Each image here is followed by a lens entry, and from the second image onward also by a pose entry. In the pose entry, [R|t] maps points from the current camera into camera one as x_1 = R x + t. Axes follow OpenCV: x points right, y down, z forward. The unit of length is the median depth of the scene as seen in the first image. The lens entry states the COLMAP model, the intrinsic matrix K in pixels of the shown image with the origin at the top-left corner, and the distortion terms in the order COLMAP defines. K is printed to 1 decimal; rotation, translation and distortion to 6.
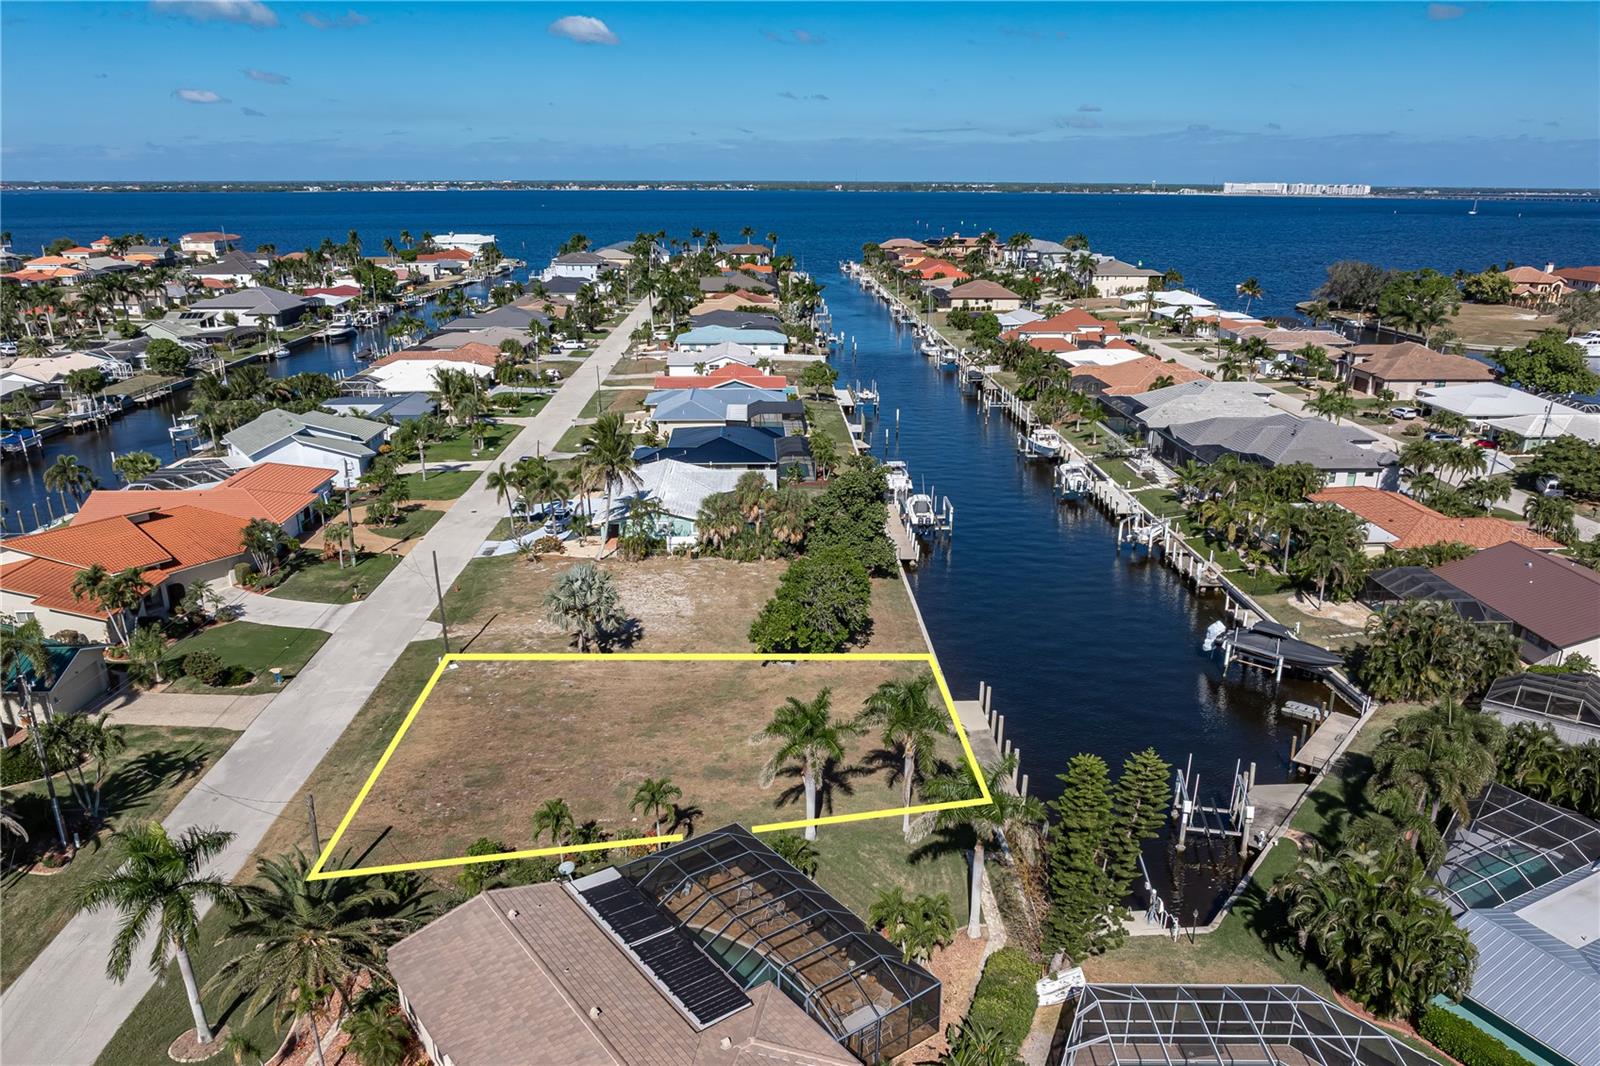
lens RADIAL K [[1139.9, 0, 800.7], [0, 1139.9, 538.9], [0, 0, 1]] dist [-0.024841, 0.009960]
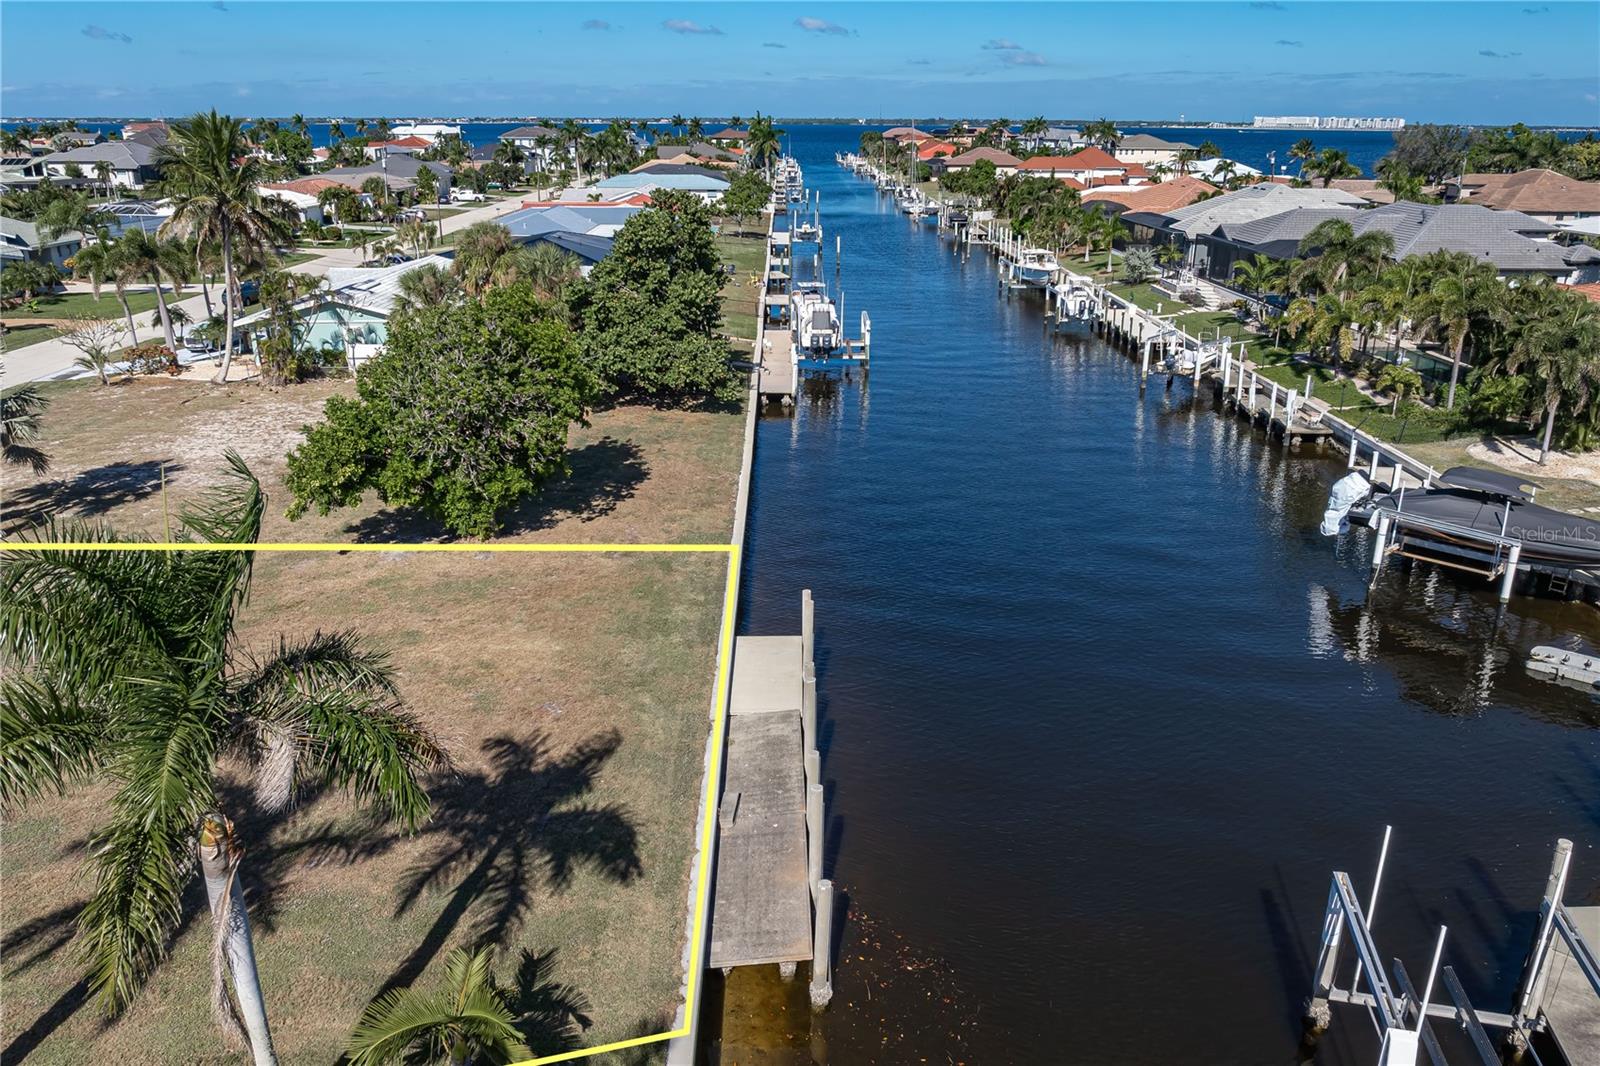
lens RADIAL K [[1136.3, 0, 803.3], [0, 1136.3, 480.3], [0, 0, 1]] dist [-0.020824, 0.000589]
pose [[0.999788, 0.008578, -0.018728, 0.090510], [-0.008523, 0.999959, 0.003016, 0.046224], [0.018753, -0.002856, 0.999820, 0.322419]]
